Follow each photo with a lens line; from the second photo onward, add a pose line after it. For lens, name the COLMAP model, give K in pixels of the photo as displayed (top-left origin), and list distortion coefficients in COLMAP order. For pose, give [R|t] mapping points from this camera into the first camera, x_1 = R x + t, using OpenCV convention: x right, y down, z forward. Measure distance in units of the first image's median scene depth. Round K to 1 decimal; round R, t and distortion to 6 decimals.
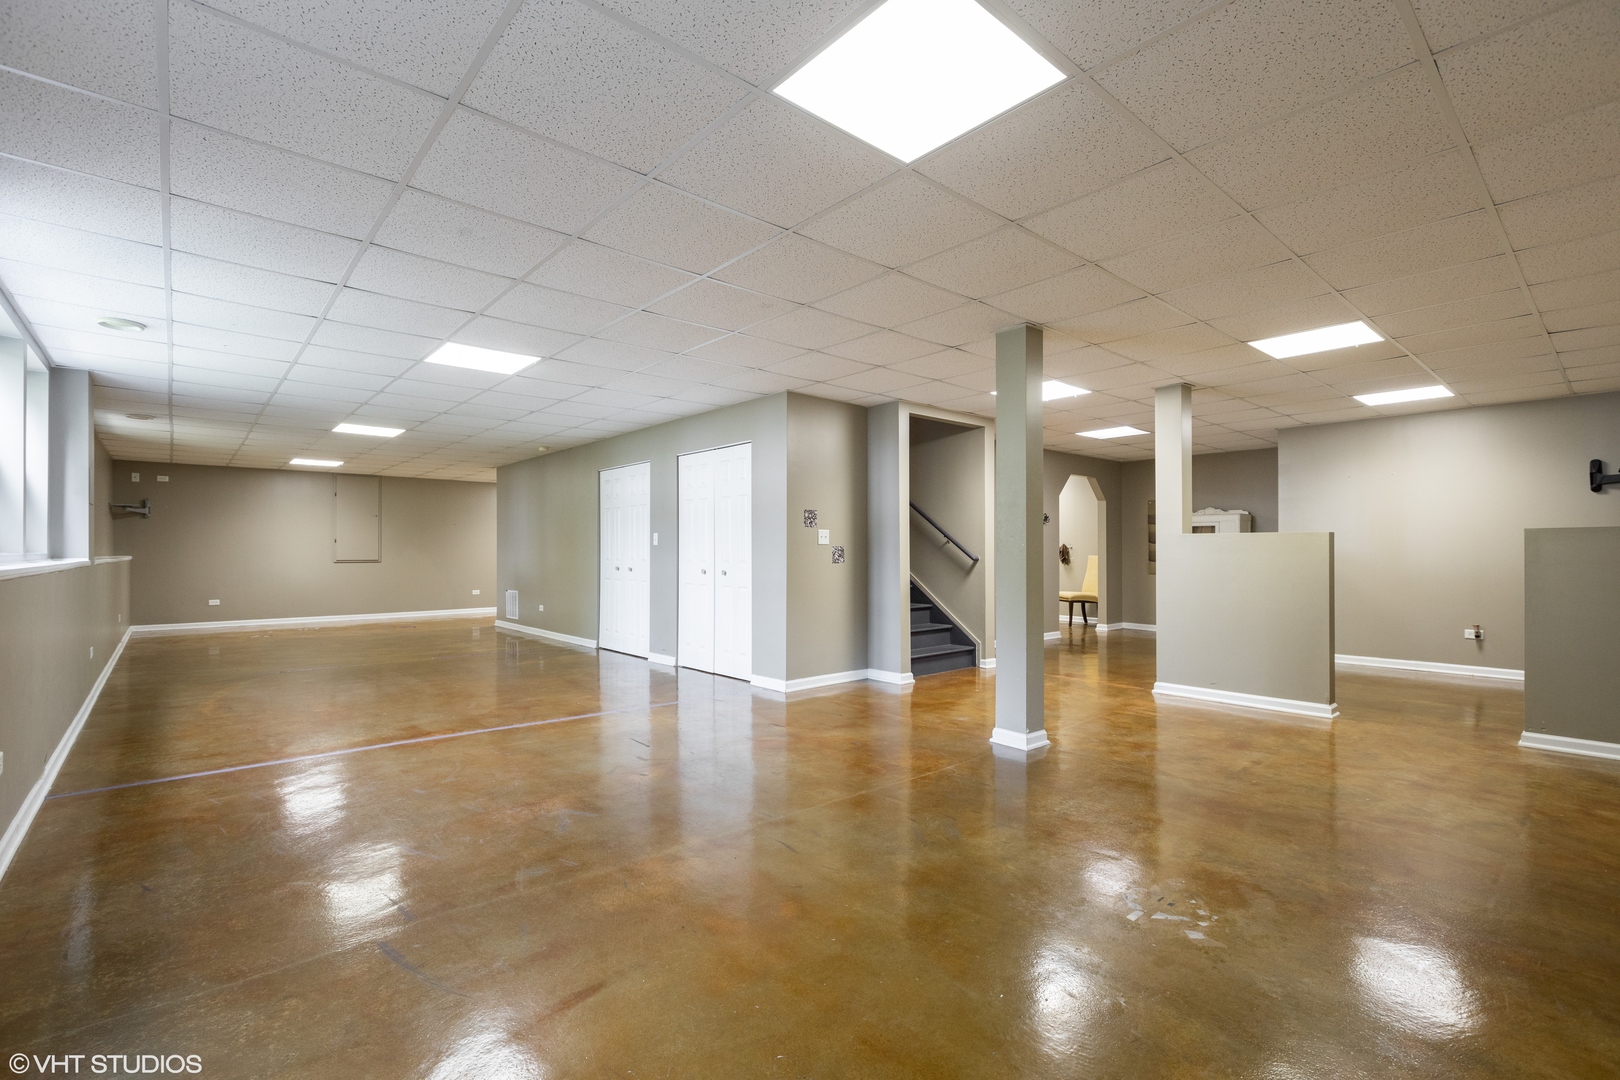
lens RADIAL K [[725.7, 0, 804.5], [0, 725.7, 548.7], [0, 0, 1]] dist [0.002111, 0.000009]
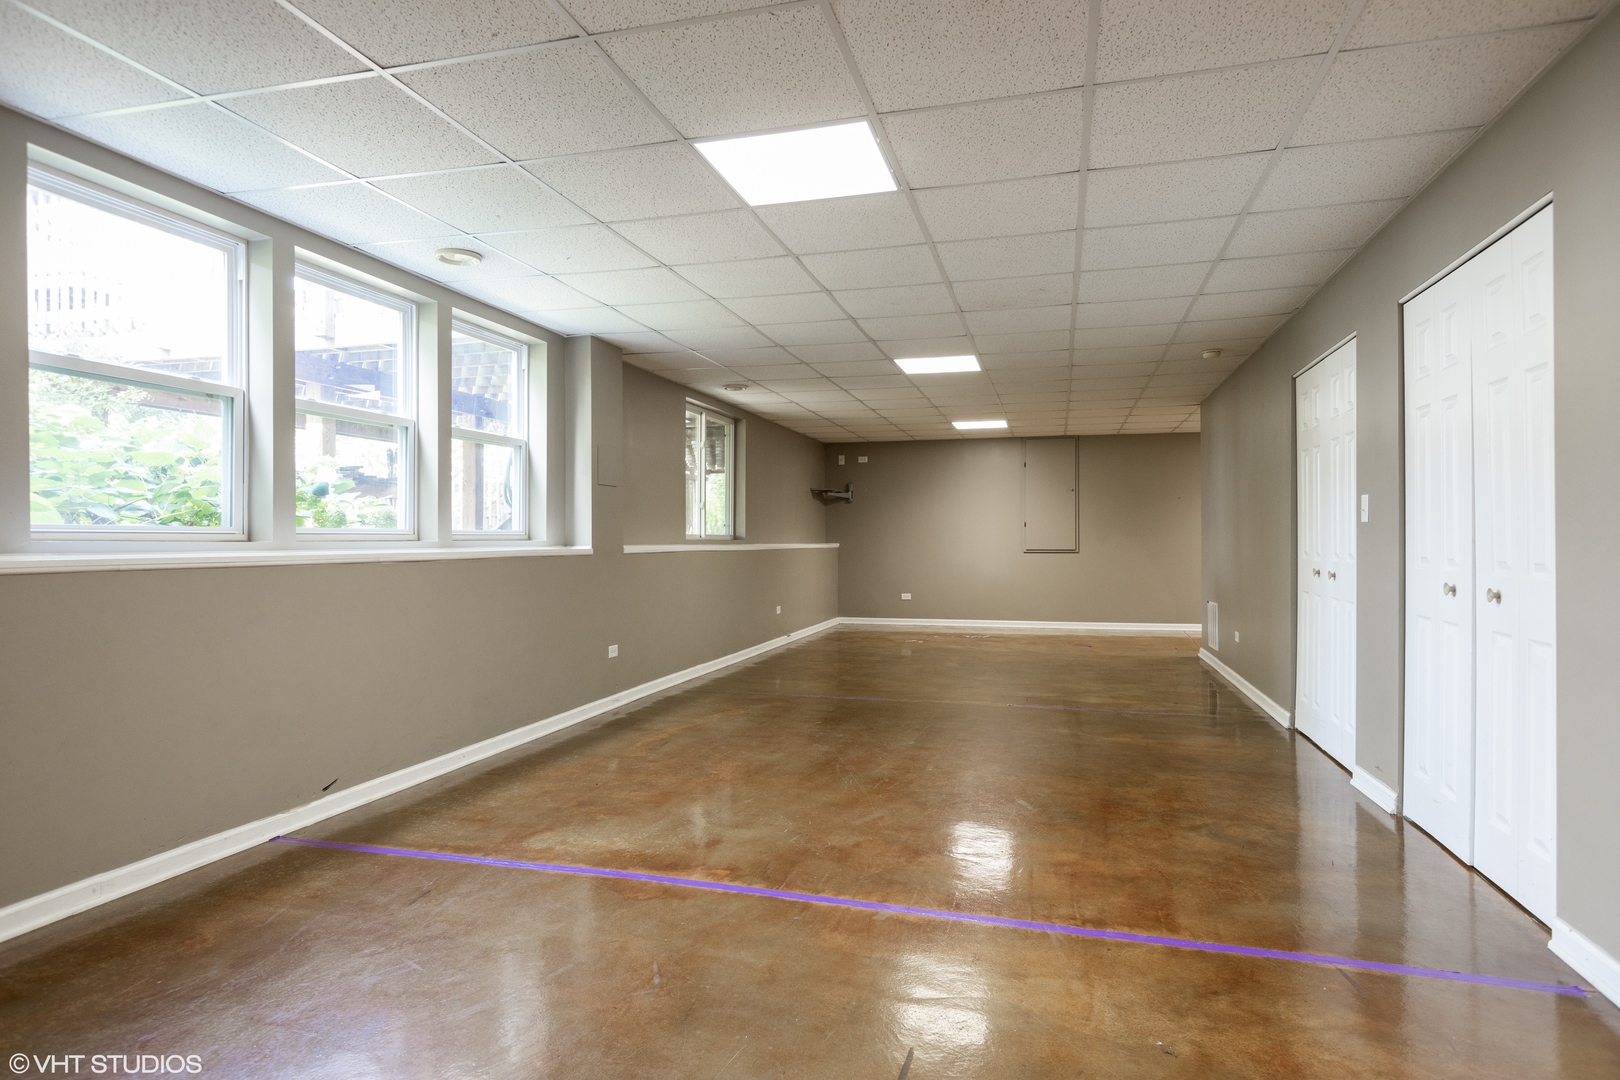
lens RADIAL K [[920.5, 0, 809.5], [0, 920.5, 531.7], [0, 0, 1]] dist [-0.004816, -0.002428]
pose [[0.553236, -0.007923, -0.832987, 0.076266], [0.005467, 0.999968, -0.005881, 0.002531], [0.833007, -0.001301, 0.553261, 0.454364]]
